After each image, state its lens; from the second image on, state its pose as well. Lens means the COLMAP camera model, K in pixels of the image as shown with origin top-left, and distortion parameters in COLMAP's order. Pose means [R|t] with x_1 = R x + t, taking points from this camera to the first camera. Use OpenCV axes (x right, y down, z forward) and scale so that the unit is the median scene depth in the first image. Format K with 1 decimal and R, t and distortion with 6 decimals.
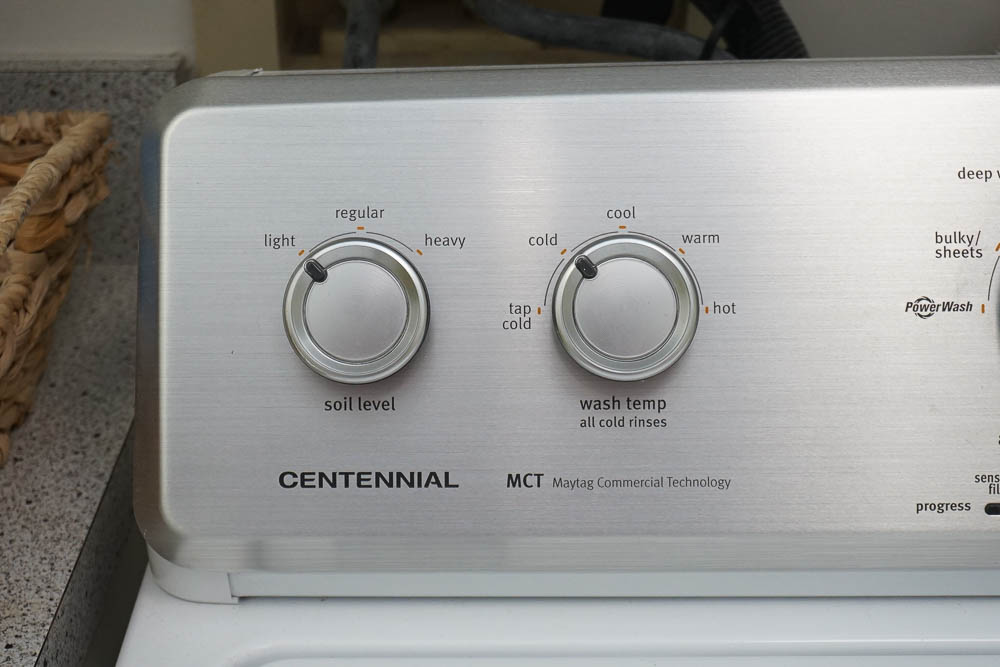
lens RADIAL K [[1754.3, 0, 515.7], [0, 1754.3, 319.9], [0, 0, 1]] dist [0.007639, 0.000000]
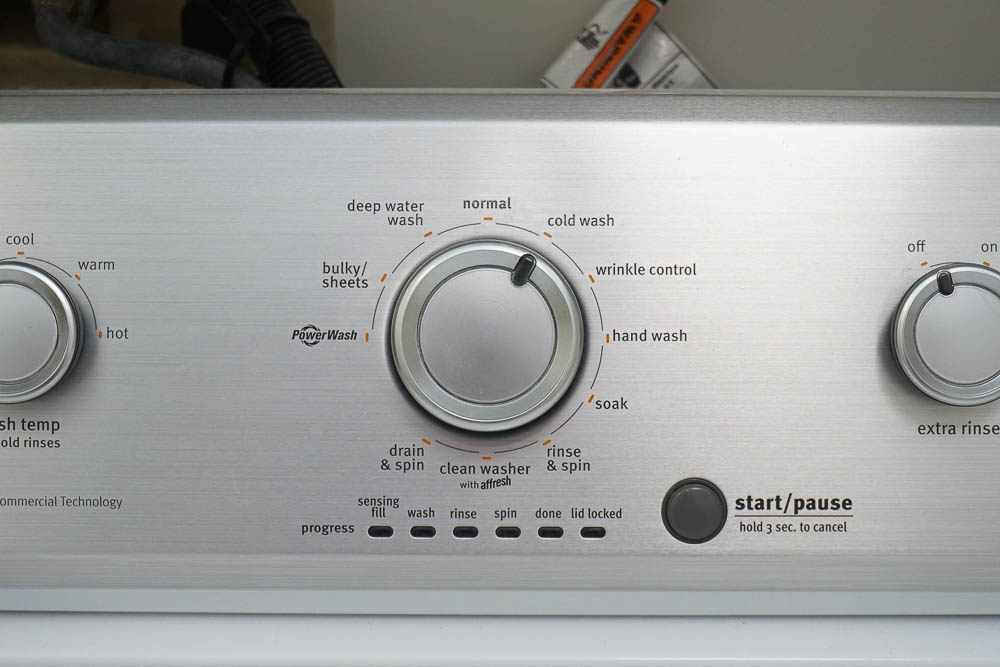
lens RADIAL K [[1754.3, 0, 486.8], [0, 1754.3, 362.0], [0, 0, 1]] dist [0.007639, 0.000000]
pose [[0.999885, 0.013991, 0.005780, 0.329793], [-0.014074, 0.999794, 0.014612, -0.007933], [-0.005575, -0.014691, 0.999877, -0.030694]]
